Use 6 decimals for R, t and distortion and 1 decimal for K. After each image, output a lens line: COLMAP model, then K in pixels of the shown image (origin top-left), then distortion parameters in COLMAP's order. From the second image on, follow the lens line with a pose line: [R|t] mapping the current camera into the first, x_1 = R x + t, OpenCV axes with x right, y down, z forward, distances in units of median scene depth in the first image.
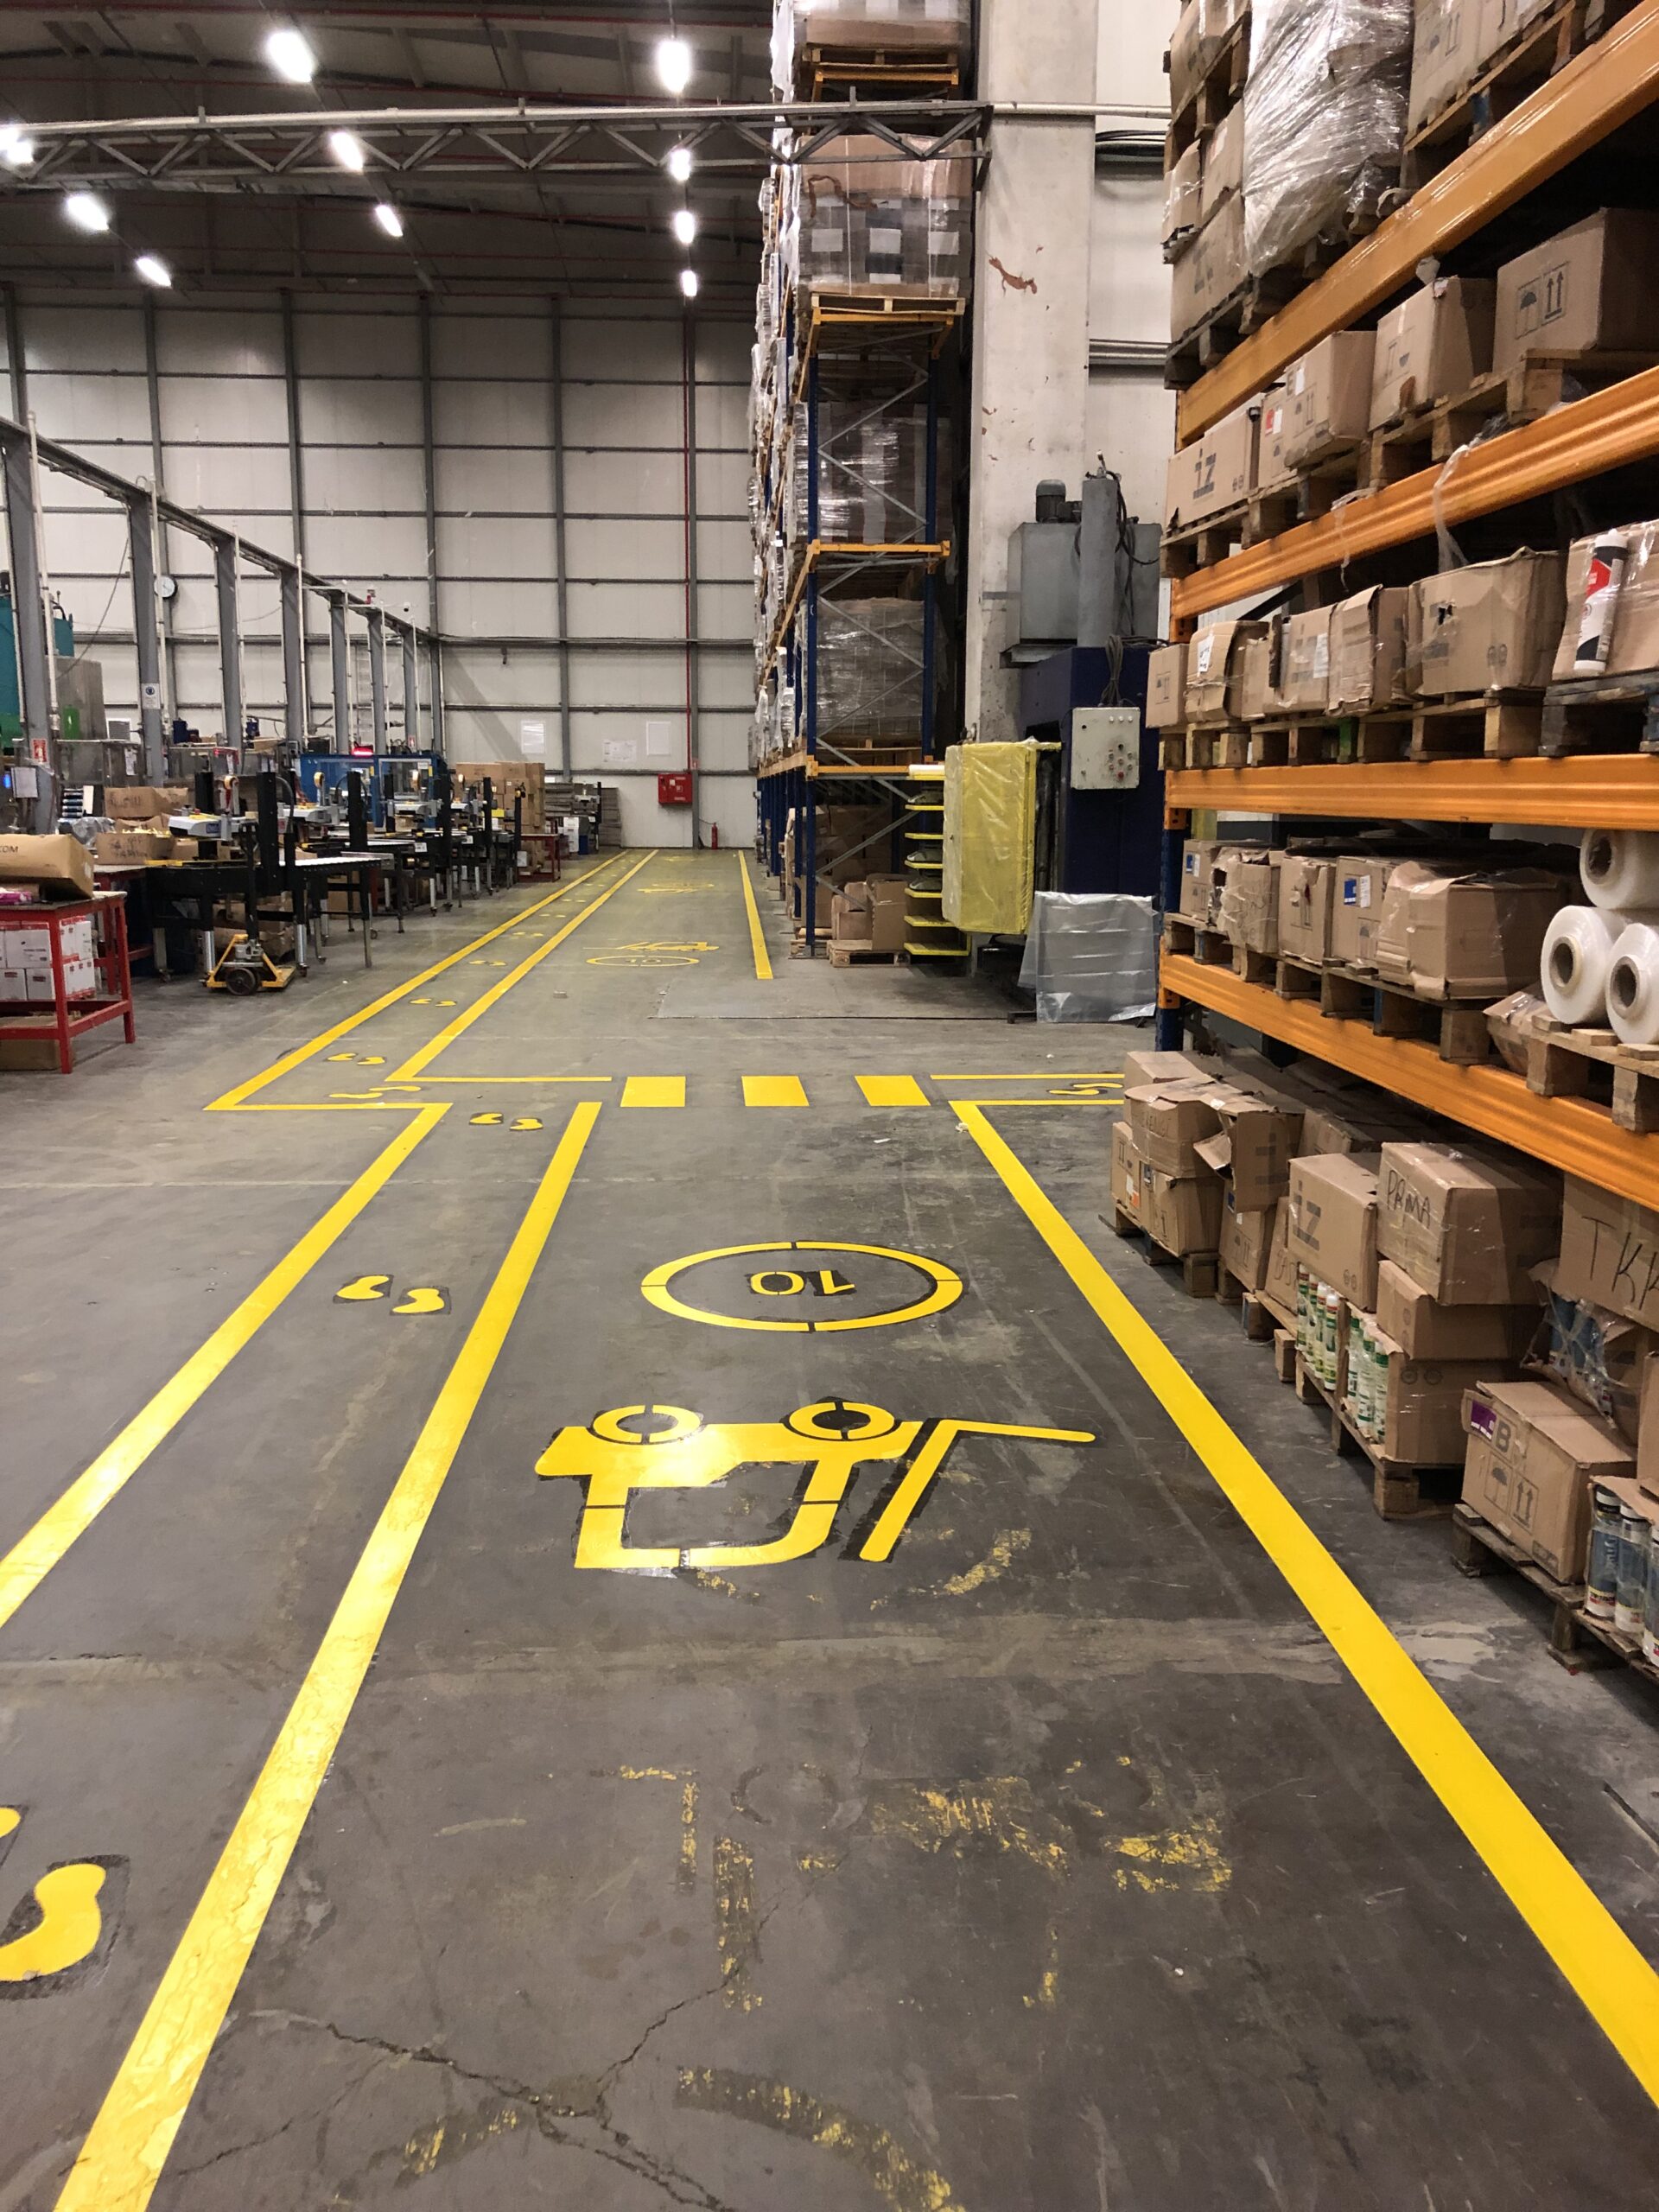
lens RADIAL K [[1815.8, 0, 826.6], [0, 1815.8, 1109.0], [0, 0, 1]] dist [0.028493, -0.022906]
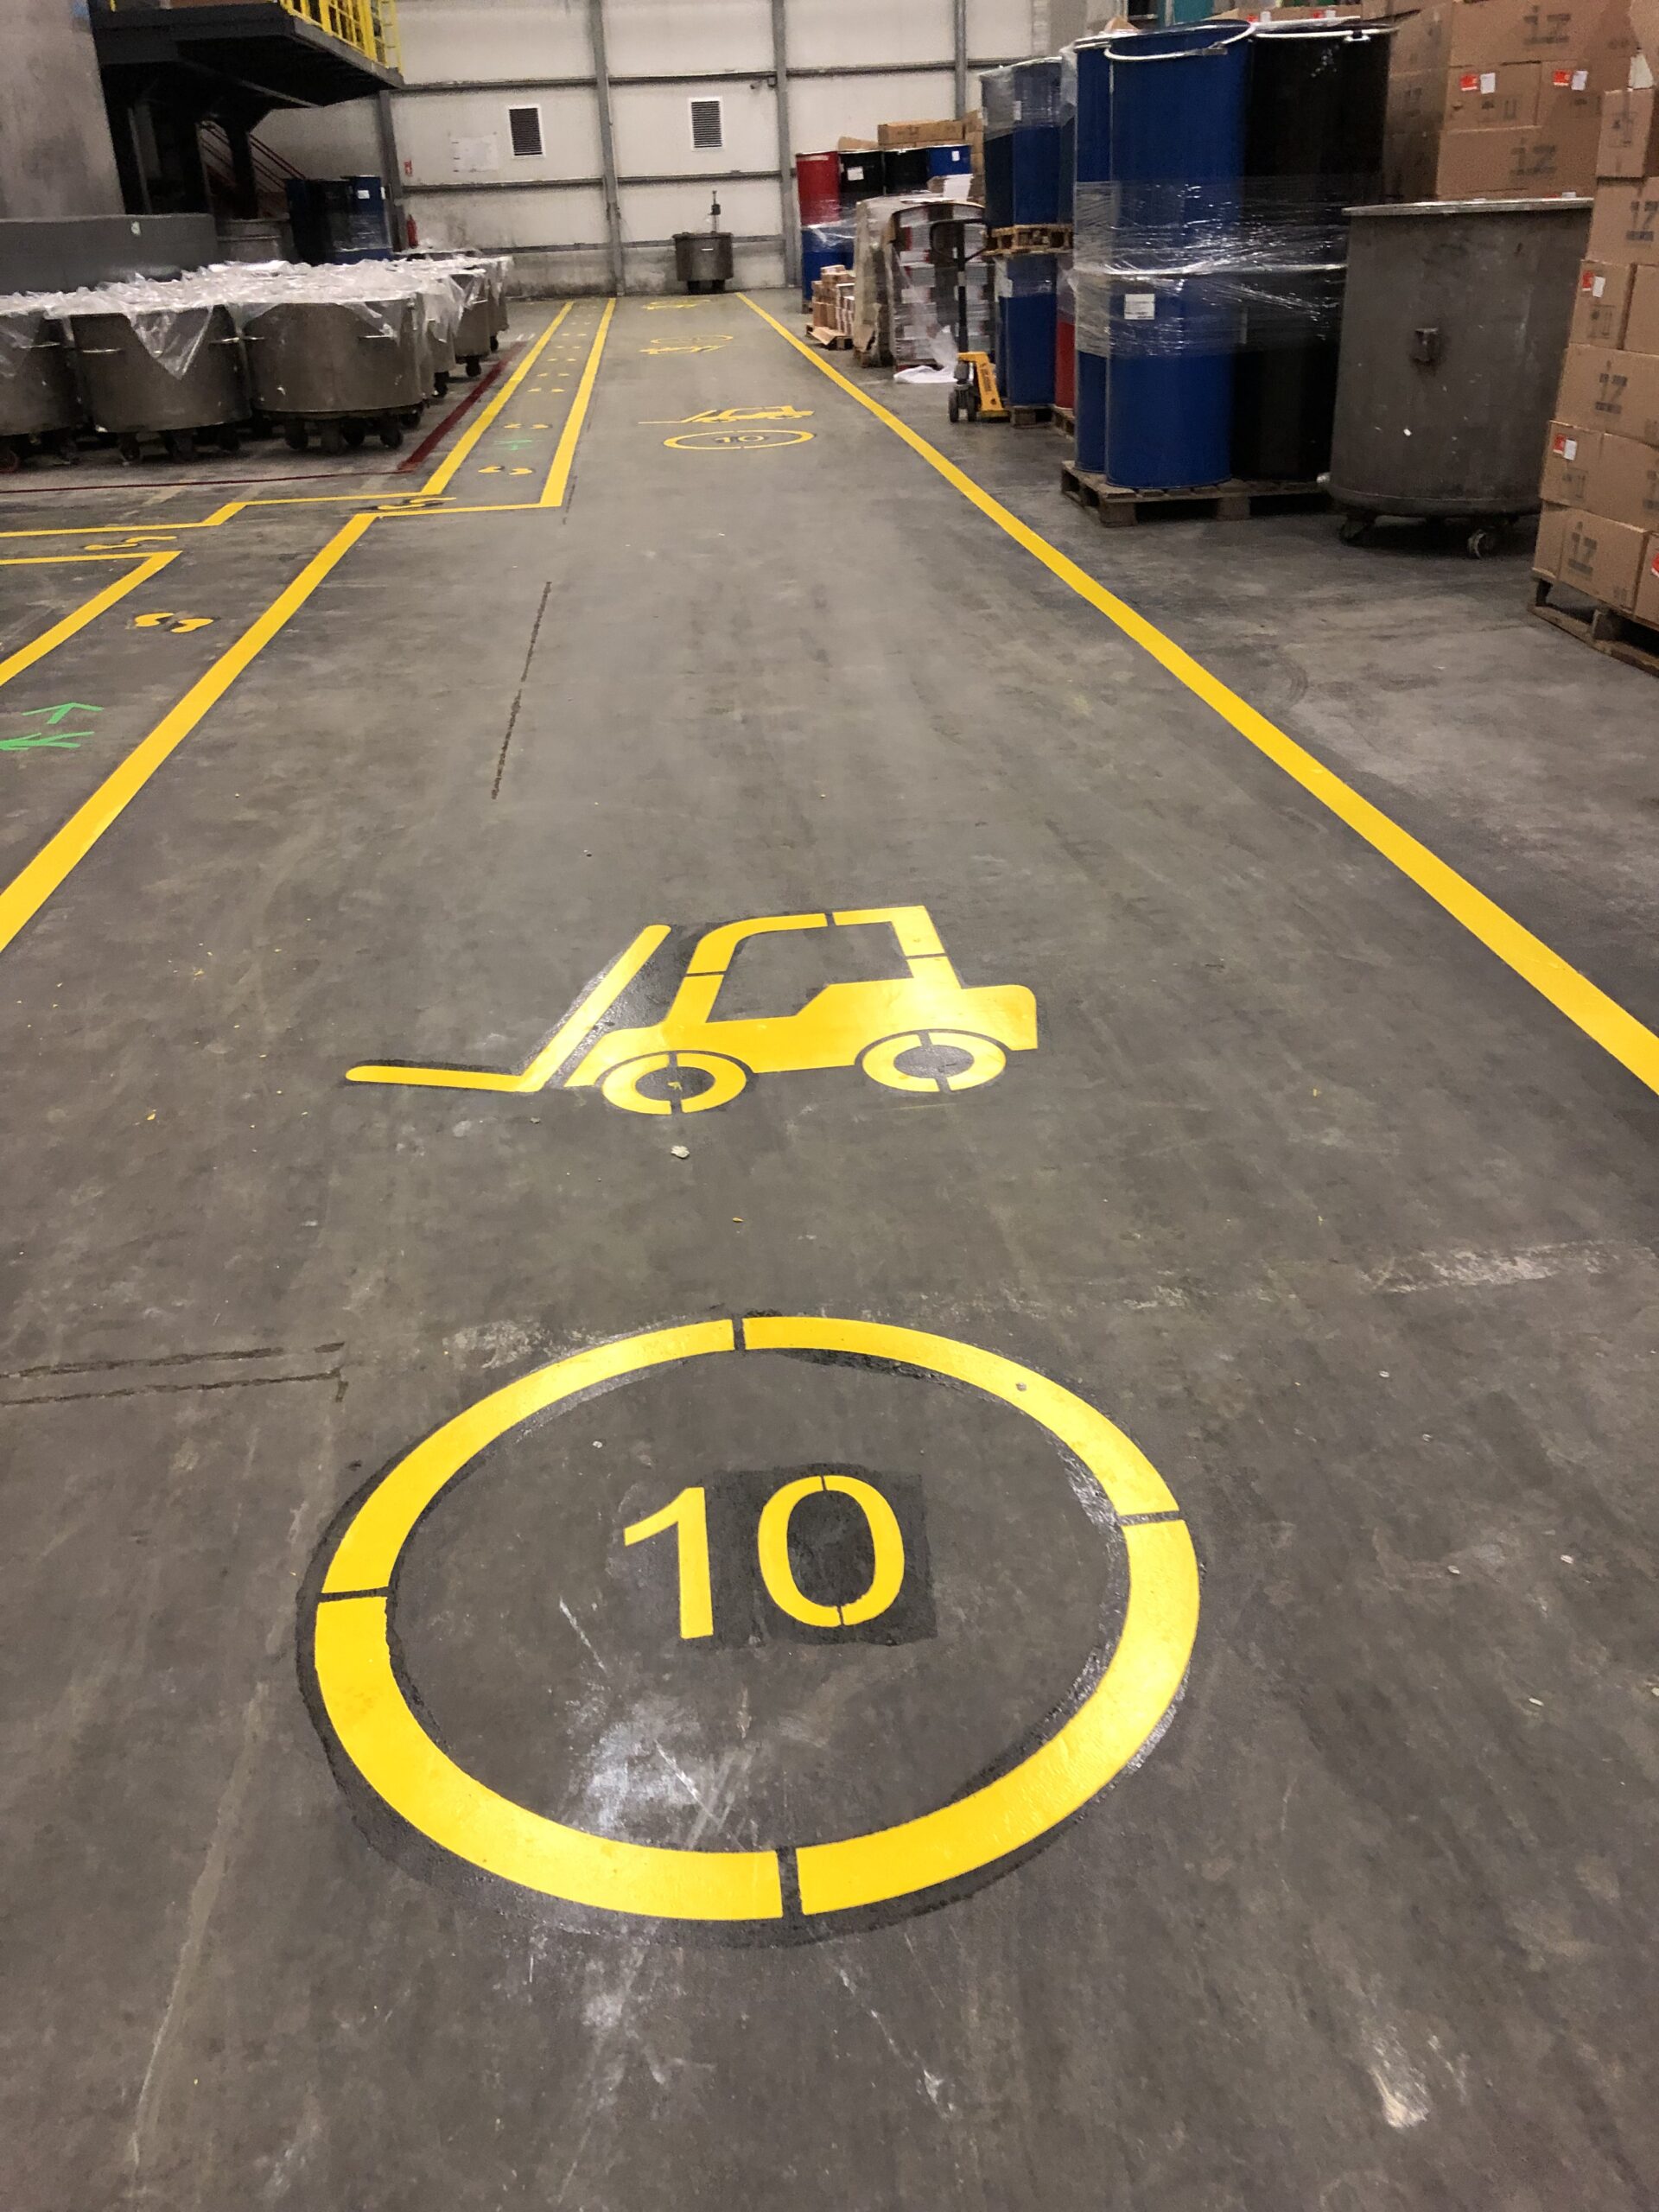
lens RADIAL K [[1815.8, 0, 832.4], [0, 1815.8, 1107.1], [0, 0, 1]] dist [0.028493, -0.022906]
pose [[-0.997486, 0.051838, -0.048319, -0.018339], [0.013553, 0.808804, 0.587923, -0.244673], [0.069557, 0.585790, -0.807473, 1.576185]]
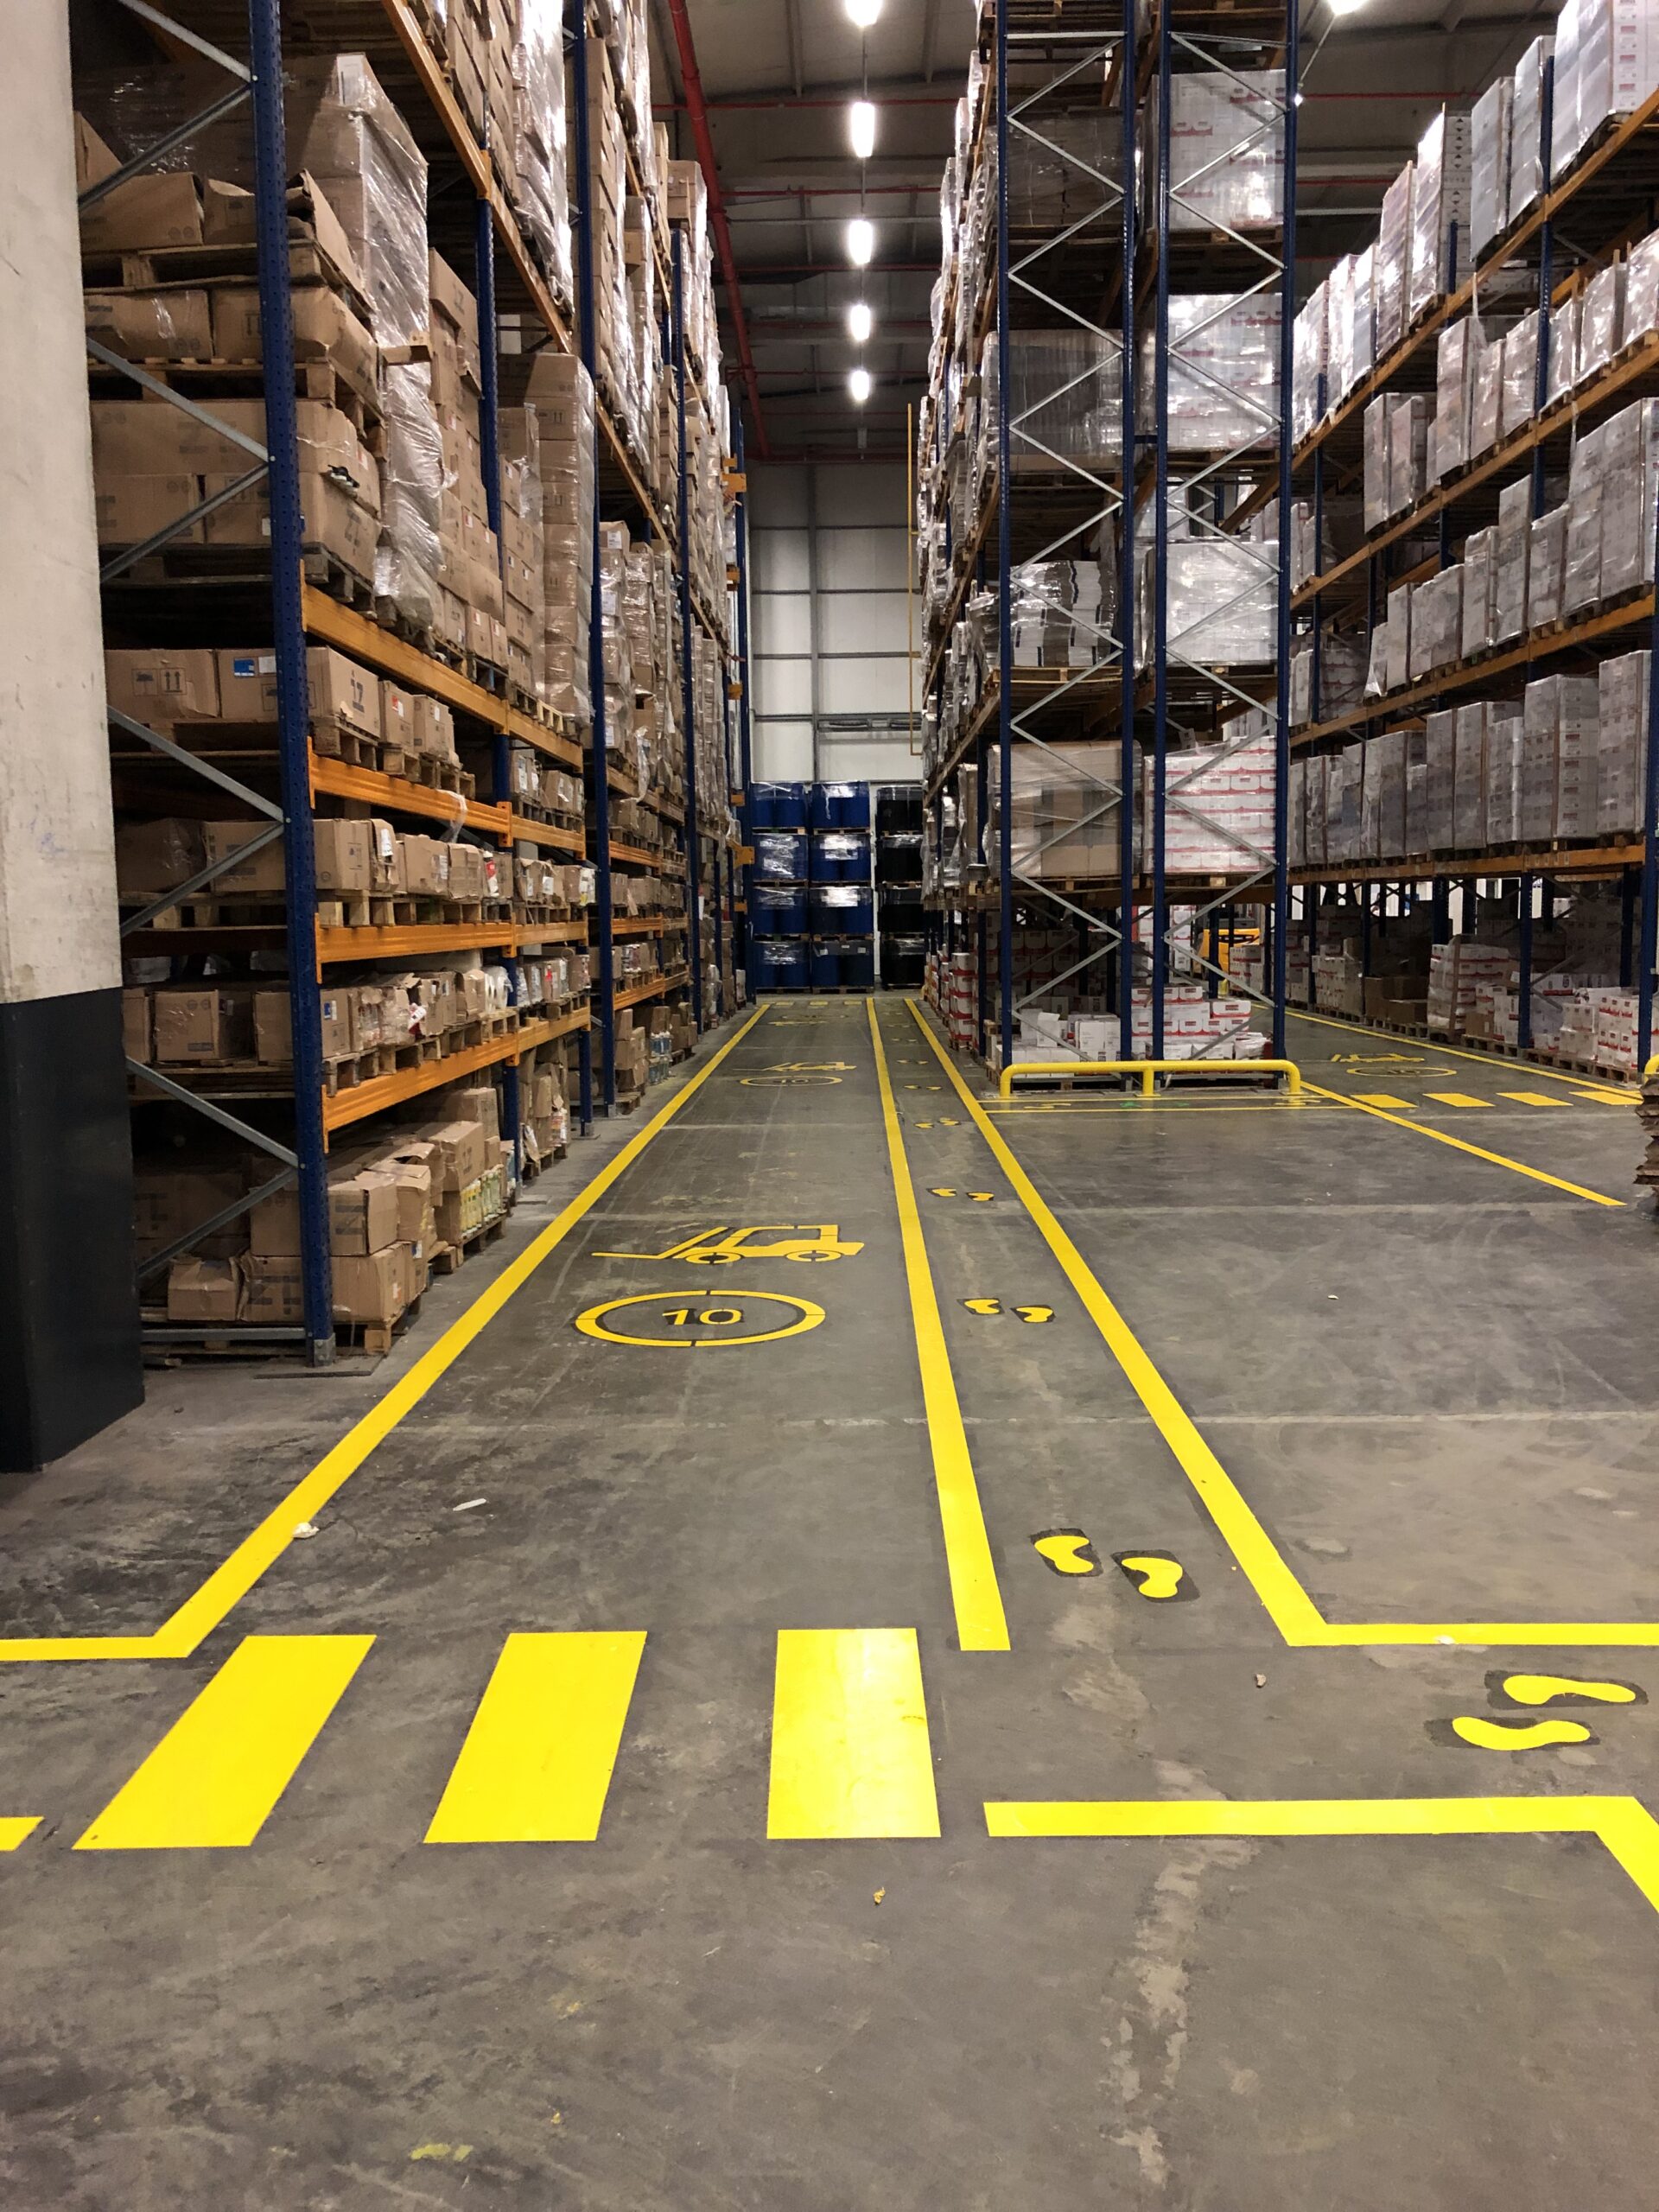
lens RADIAL K [[1815.8, 0, 845.4], [0, 1815.8, 1097.3], [0, 0, 1]] dist [0.028493, -0.022906]
pose [[-0.998320, 0.004012, 0.057798, -0.240698], [0.019569, 0.962323, 0.271203, -0.507201], [-0.054532, 0.271879, -0.960785, 2.762023]]
